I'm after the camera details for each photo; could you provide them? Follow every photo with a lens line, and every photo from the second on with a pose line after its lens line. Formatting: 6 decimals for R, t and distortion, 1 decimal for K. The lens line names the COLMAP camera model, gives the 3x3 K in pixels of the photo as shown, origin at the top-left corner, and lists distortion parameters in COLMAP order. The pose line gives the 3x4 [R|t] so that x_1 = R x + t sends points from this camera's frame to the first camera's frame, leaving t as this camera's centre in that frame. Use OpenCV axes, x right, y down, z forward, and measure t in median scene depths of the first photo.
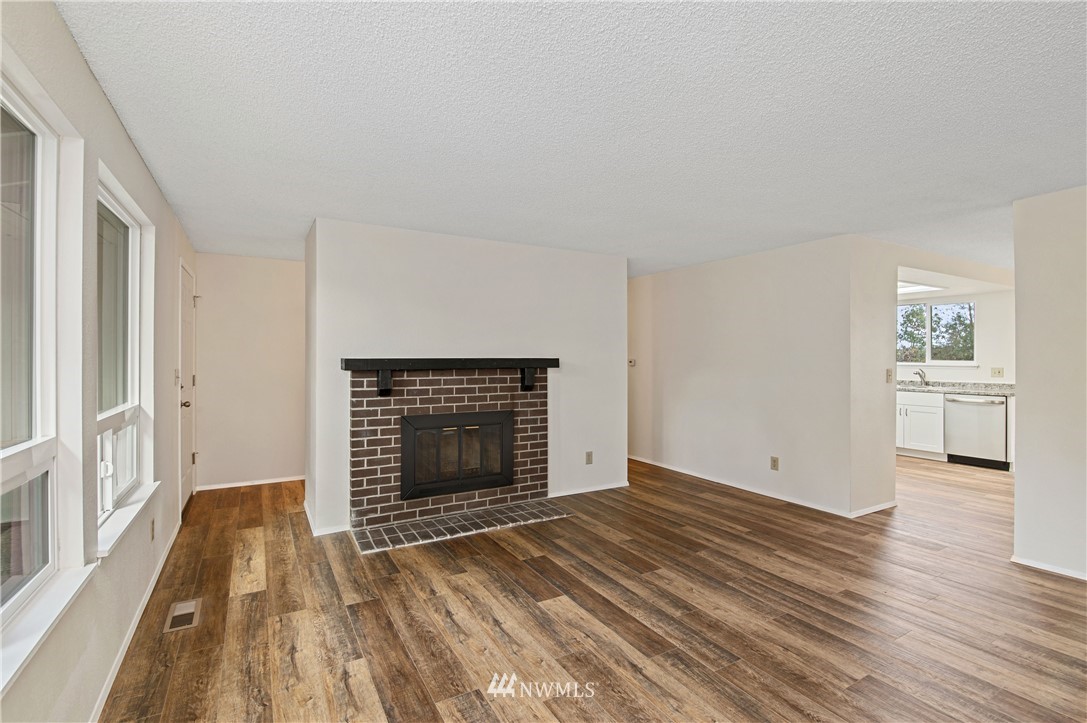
lens RADIAL K [[508.9, 0, 551.5], [0, 508.9, 352.9], [0, 0, 1]] dist [-0.002439, -0.003022]
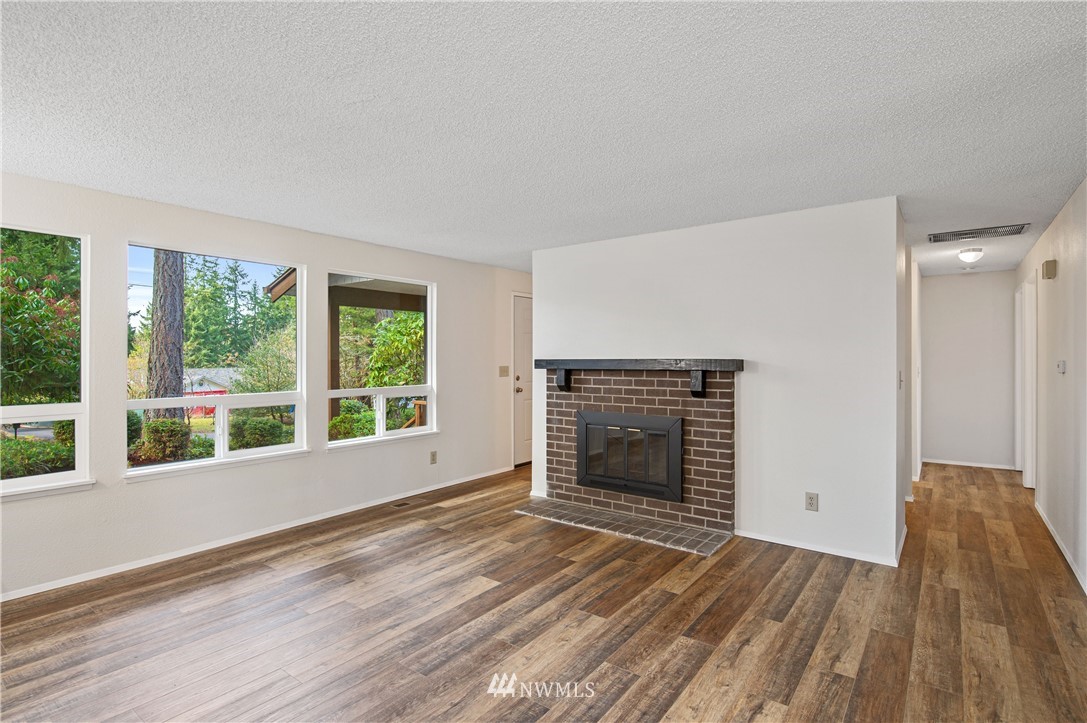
lens RADIAL K [[544.5, 0, 531.9], [0, 544.5, 368.7], [0, 0, 1]] dist [-0.002607, -0.001620]
pose [[0.364459, 0.017064, -0.931063, 0.815677], [0.010043, 0.999702, 0.022253, 0.004500], [0.931165, -0.017461, 0.364179, 0.486823]]
